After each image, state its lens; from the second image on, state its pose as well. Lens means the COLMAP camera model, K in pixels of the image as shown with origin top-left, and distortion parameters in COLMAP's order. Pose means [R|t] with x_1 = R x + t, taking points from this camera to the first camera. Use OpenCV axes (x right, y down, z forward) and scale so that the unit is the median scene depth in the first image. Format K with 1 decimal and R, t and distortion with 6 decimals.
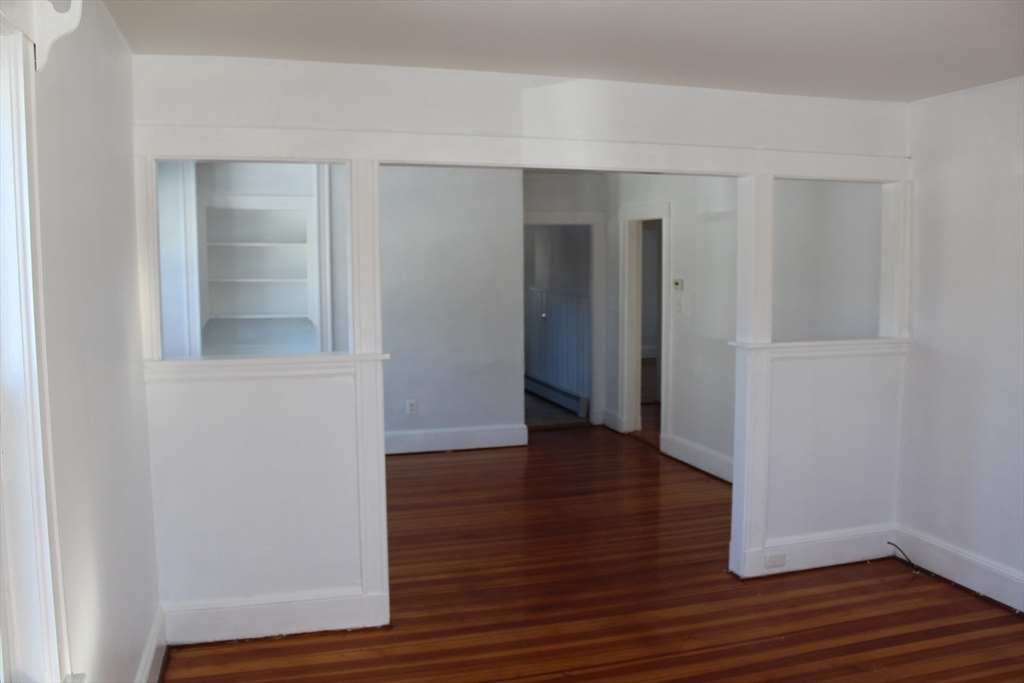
lens RADIAL K [[860.6, 0, 494.1], [0, 860.6, 341.5], [0, 0, 1]] dist [-0.147534, 0.113562]
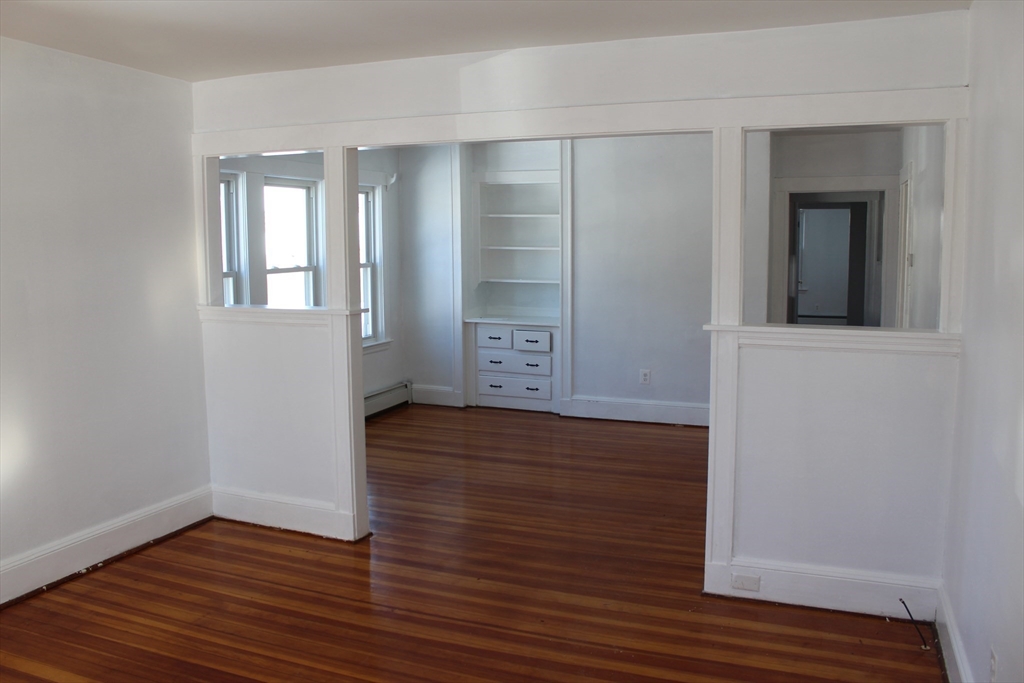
lens RADIAL K [[860.6, 0, 494.1], [0, 860.6, 341.5], [0, 0, 1]] dist [-0.147534, 0.113562]
pose [[0.774008, 0.076354, -0.628555, 0.661482], [-0.054914, 0.997057, 0.053496, -0.014655], [0.630790, -0.006890, 0.775923, 0.181783]]
